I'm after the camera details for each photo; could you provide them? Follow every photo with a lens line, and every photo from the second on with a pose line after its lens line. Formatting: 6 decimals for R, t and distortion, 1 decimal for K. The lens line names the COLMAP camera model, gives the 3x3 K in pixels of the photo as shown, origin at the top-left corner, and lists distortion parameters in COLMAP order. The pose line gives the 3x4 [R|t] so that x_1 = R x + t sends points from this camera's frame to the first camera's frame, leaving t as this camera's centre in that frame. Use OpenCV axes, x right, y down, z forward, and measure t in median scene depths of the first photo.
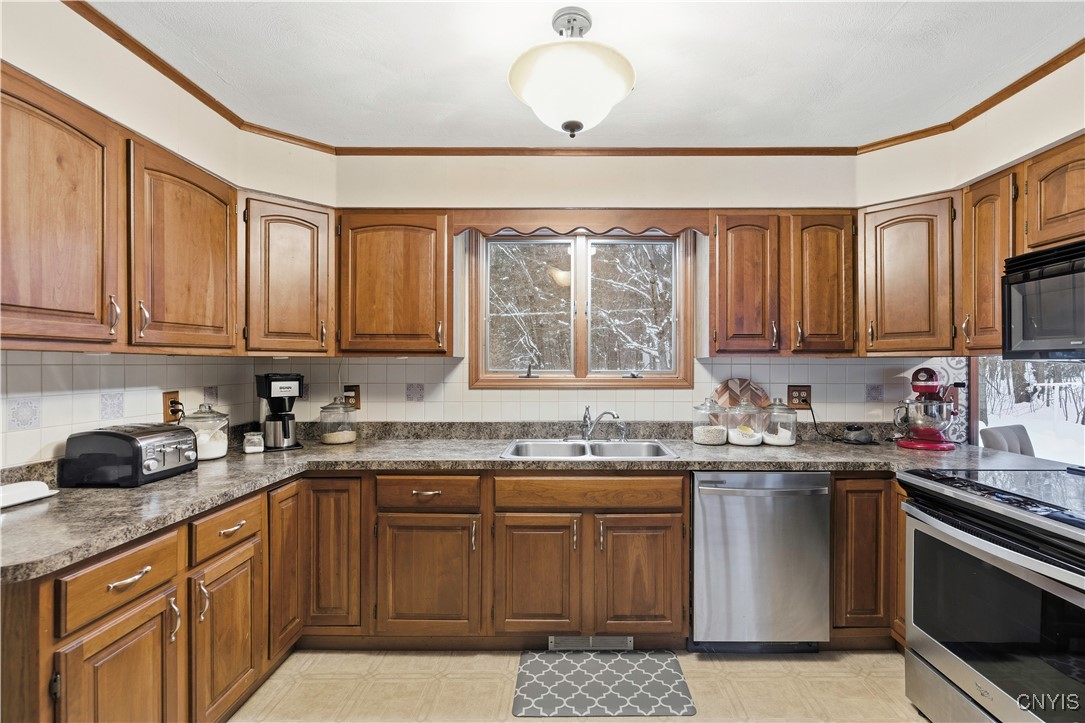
lens RADIAL K [[492.9, 0, 543.0], [0, 492.9, 366.3], [0, 0, 1]] dist [-0.002516, -0.001063]
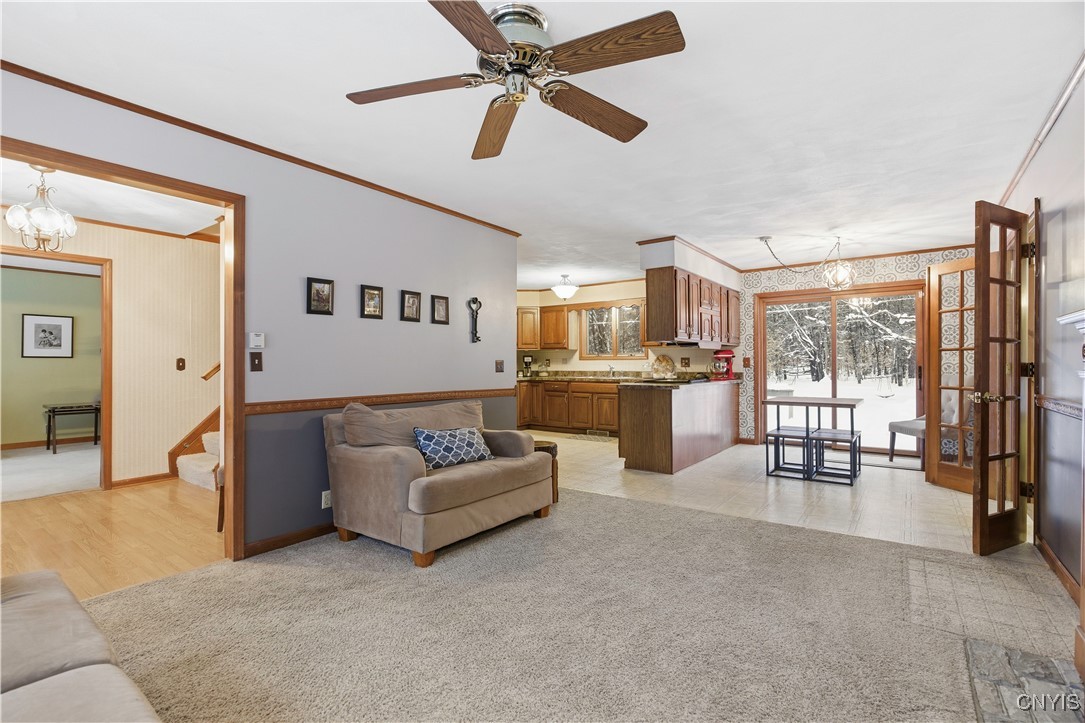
lens RADIAL K [[492.9, 0, 540.5], [0, 492.9, 363.0], [0, 0, 1]] dist [-0.002516, -0.001063]
pose [[0.801558, -0.003388, -0.597907, 1.674108], [0.003596, 0.999993, -0.000845, 0.074390], [0.597906, -0.001473, 0.801565, -1.792437]]
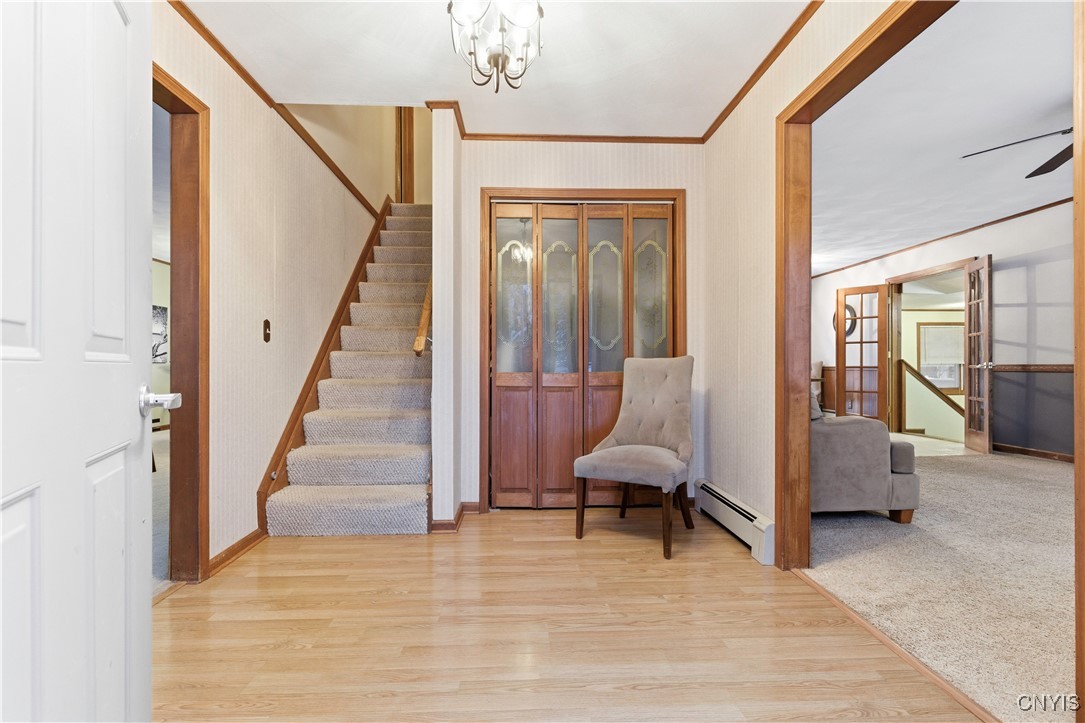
lens RADIAL K [[492.9, 0, 534.7], [0, 492.9, 367.7], [0, 0, 1]] dist [-0.002516, -0.001063]
pose [[0.998711, -0.003155, 0.050667, -0.142509], [0.002942, 0.999986, 0.004295, 0.153071], [-0.050680, -0.004140, 0.998706, -2.194036]]
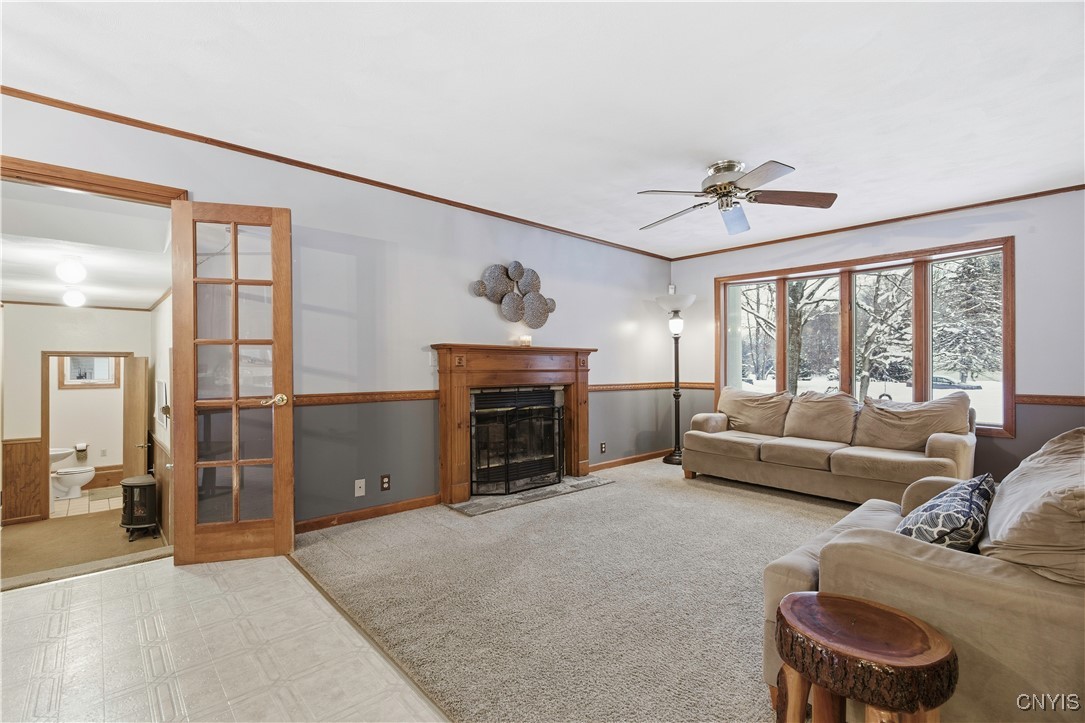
lens RADIAL K [[492.9, 0, 547.7], [0, 492.9, 366.1], [0, 0, 1]] dist [-0.002516, -0.001063]
pose [[-0.678253, 0.003174, 0.734822, 0.529648], [0.000269, 0.999992, -0.004071, 0.082945], [-0.734829, -0.002563, -0.678248, 0.055399]]
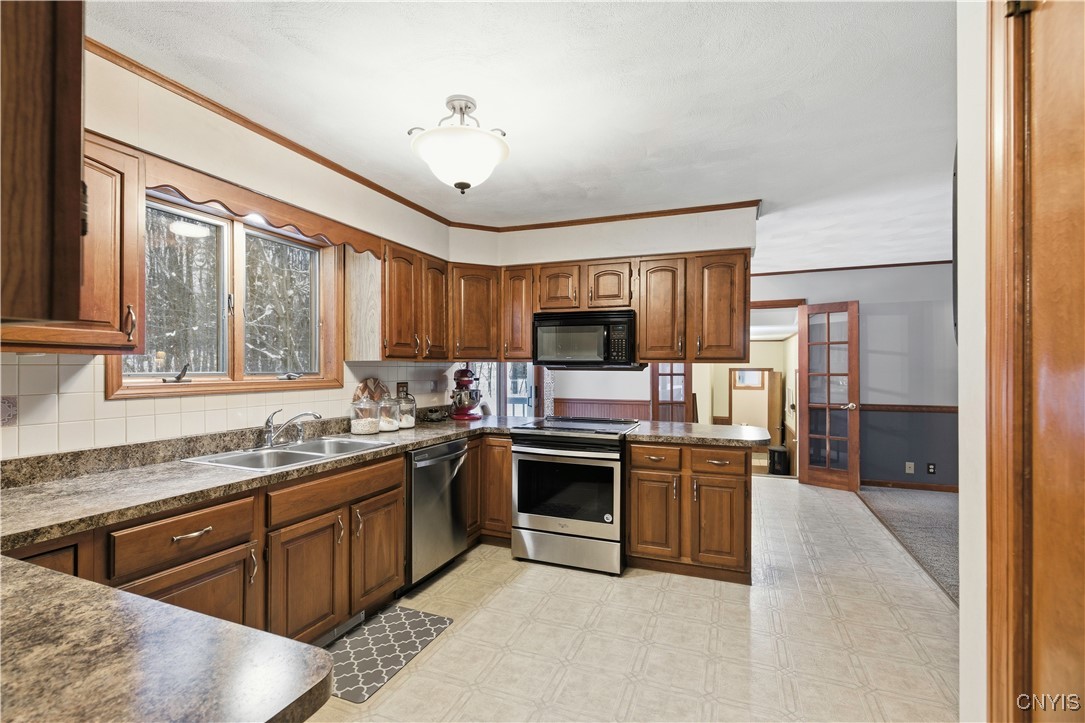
lens RADIAL K [[492.9, 0, 537.1], [0, 492.9, 369.3], [0, 0, 1]] dist [-0.002516, -0.001063]
pose [[0.374628, -0.002137, 0.927173, -0.645920], [-0.003776, 0.999986, 0.003831, -0.003461], [-0.927168, -0.004936, 0.374614, 0.192800]]
